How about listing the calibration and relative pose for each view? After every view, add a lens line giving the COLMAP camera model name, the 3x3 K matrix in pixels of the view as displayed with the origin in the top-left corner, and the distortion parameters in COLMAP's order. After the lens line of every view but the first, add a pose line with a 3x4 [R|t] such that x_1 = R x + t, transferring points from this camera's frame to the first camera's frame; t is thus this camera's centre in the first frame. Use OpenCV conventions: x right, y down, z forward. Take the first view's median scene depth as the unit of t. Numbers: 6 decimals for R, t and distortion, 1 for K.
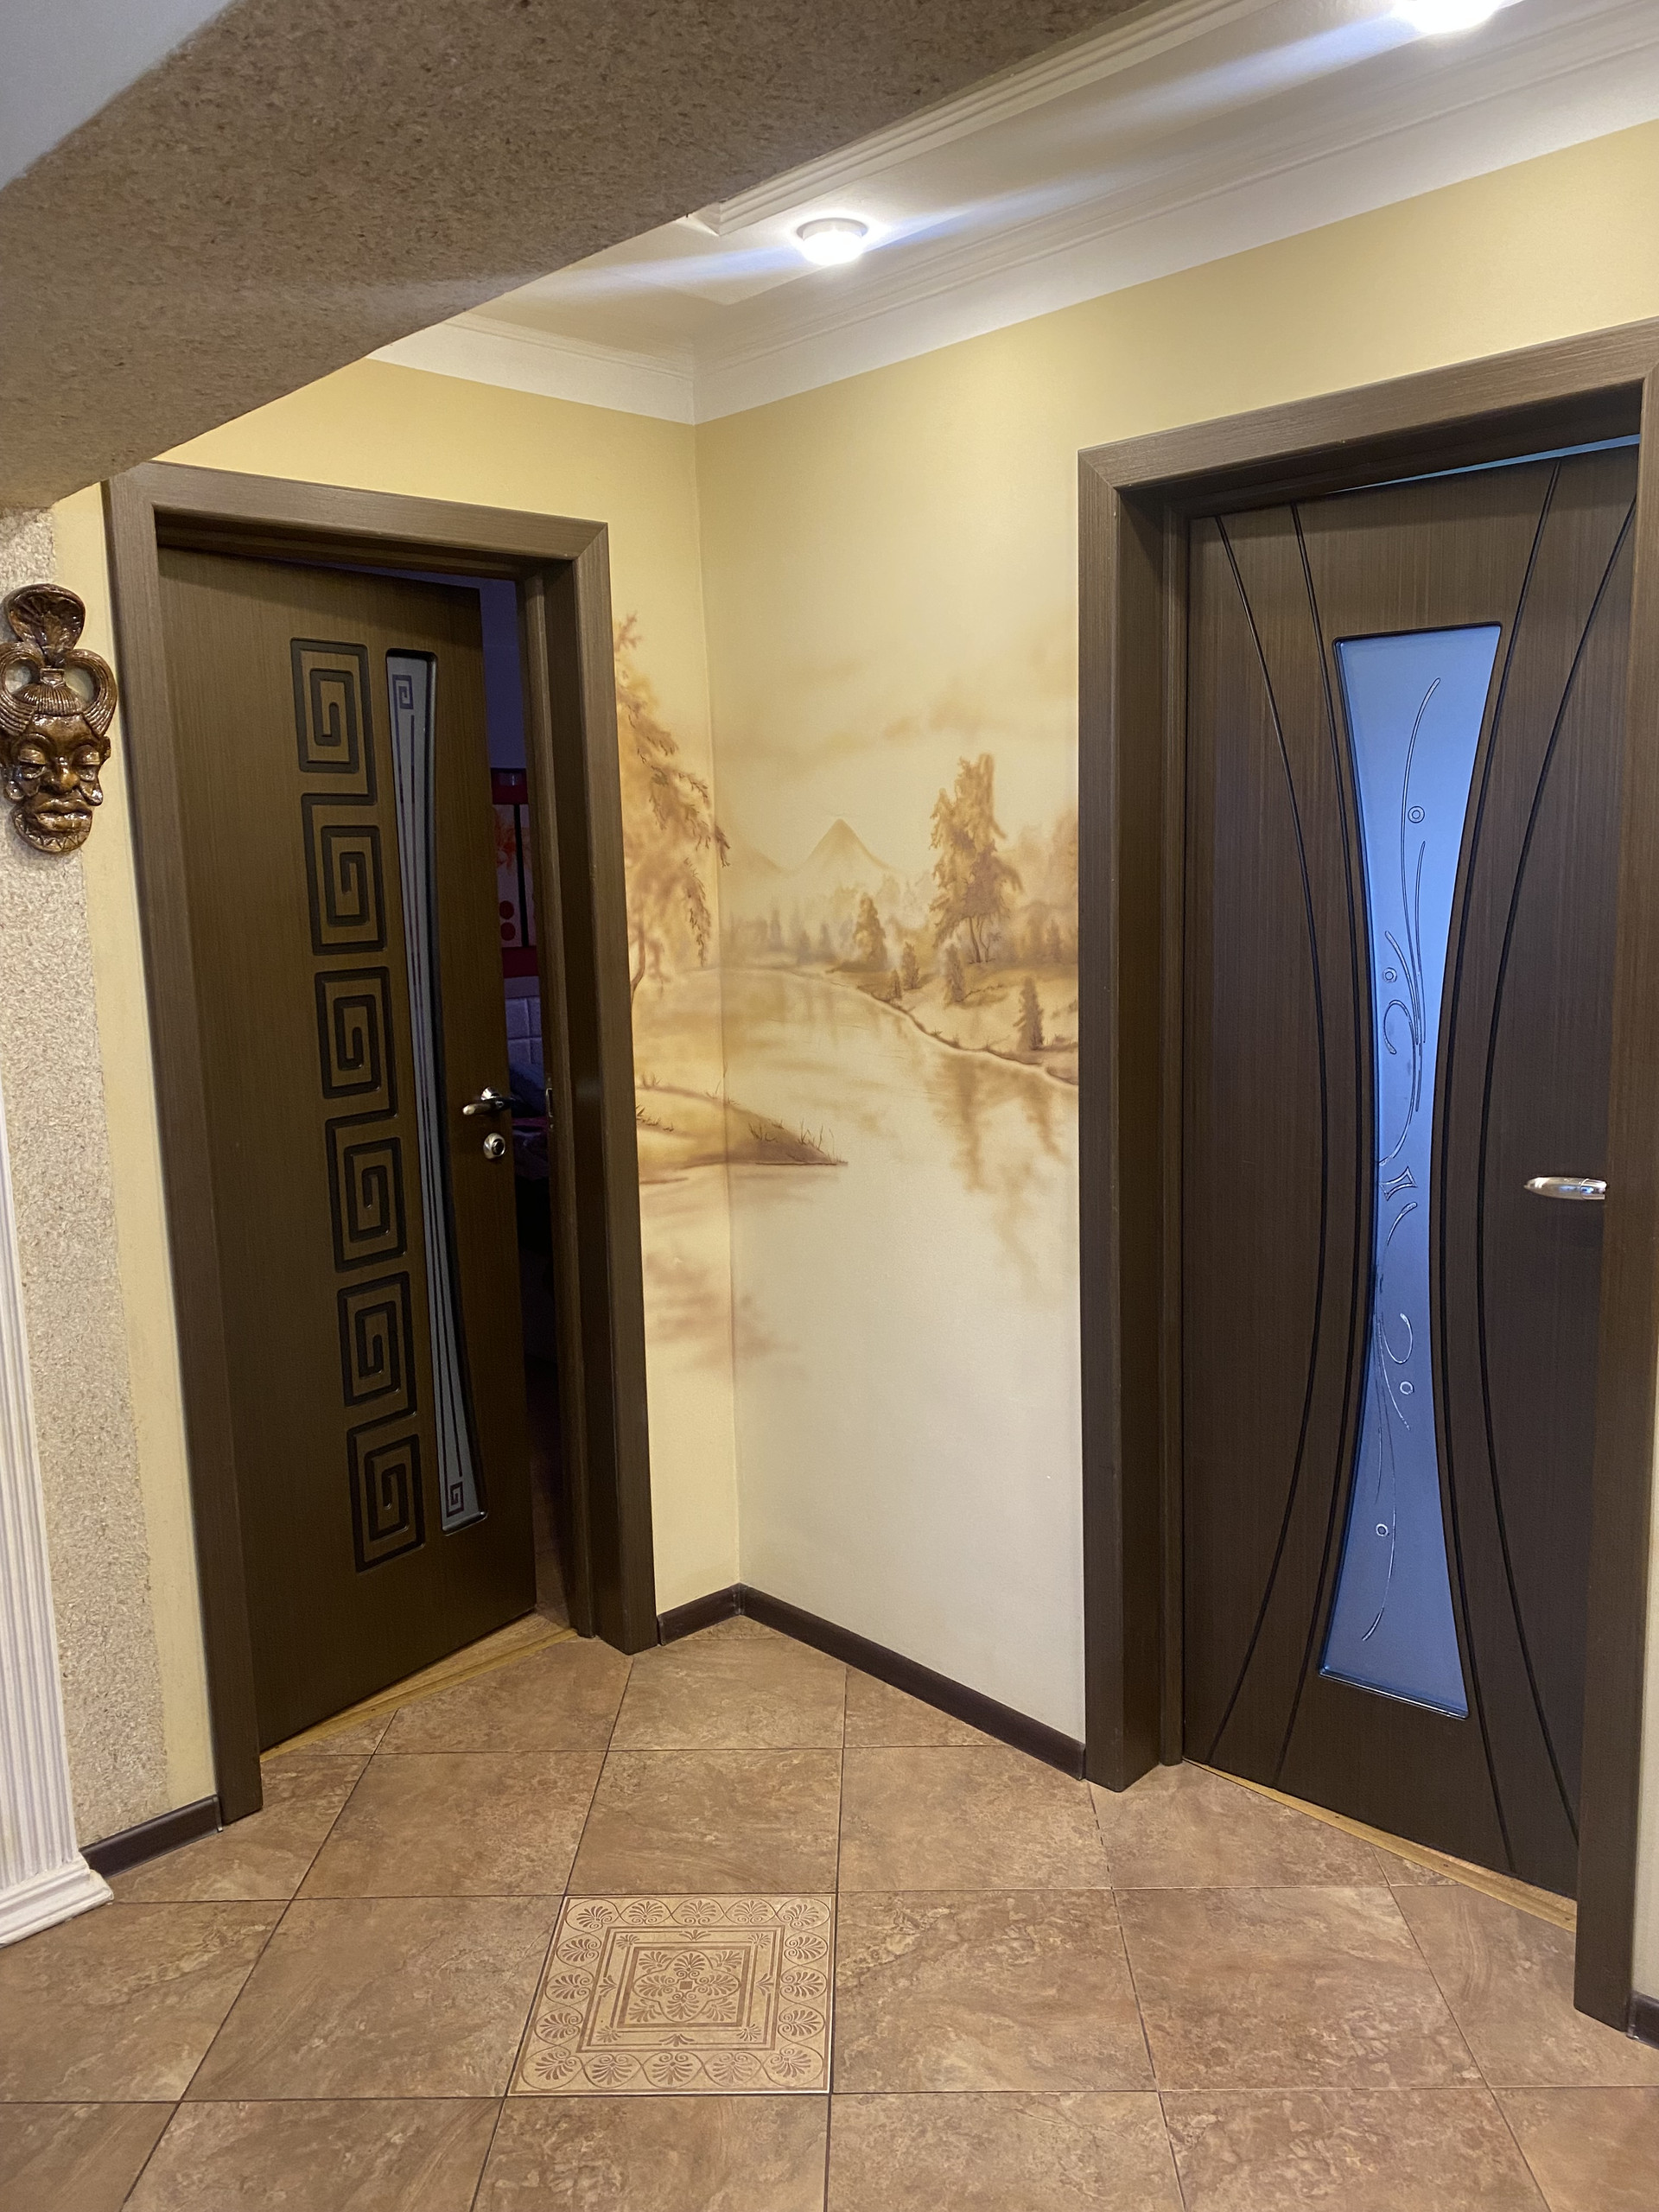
lens RADIAL K [[1695.6, 0, 841.6], [0, 1695.6, 1104.7], [0, 0, 1]] dist [0.033275, -0.037840]
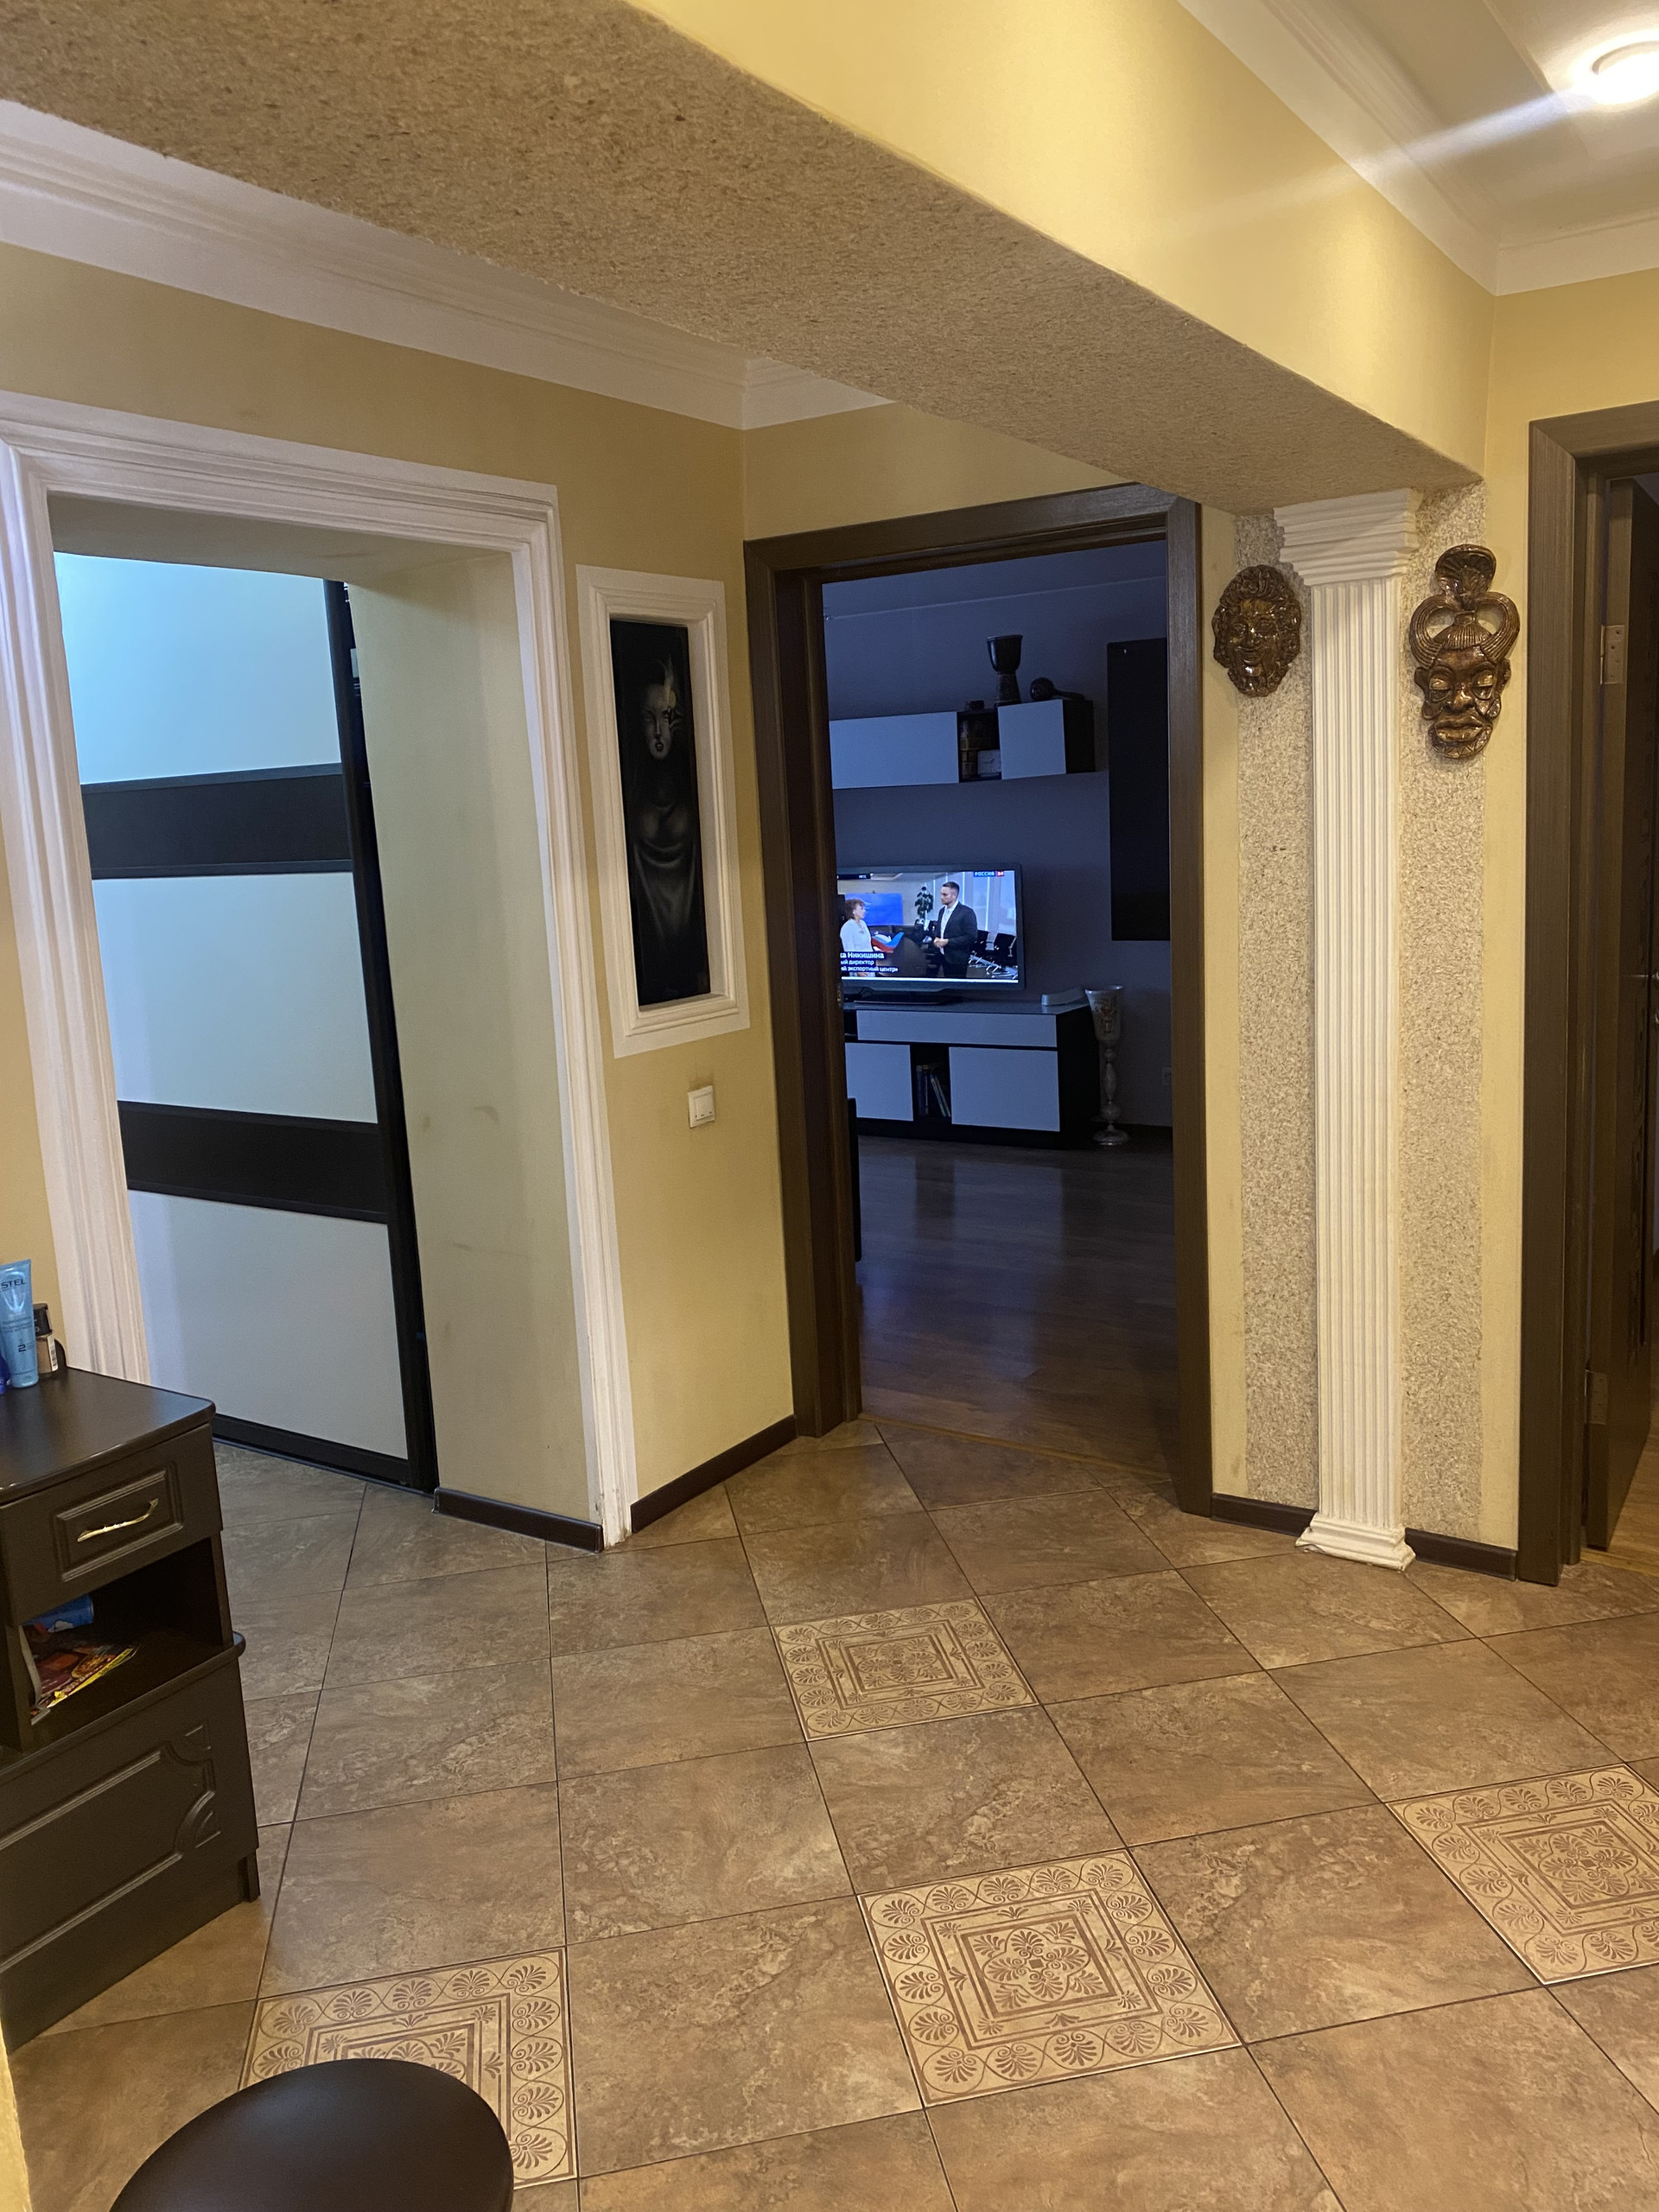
lens RADIAL K [[1695.6, 0, 832.6], [0, 1695.6, 1094.5], [0, 0, 1]] dist [0.033275, -0.037840]
pose [[0.200578, 0.185184, -0.962016, 0.704097], [-0.106263, 0.980291, 0.166547, -0.063955], [0.973898, 0.068821, 0.216303, 0.285967]]
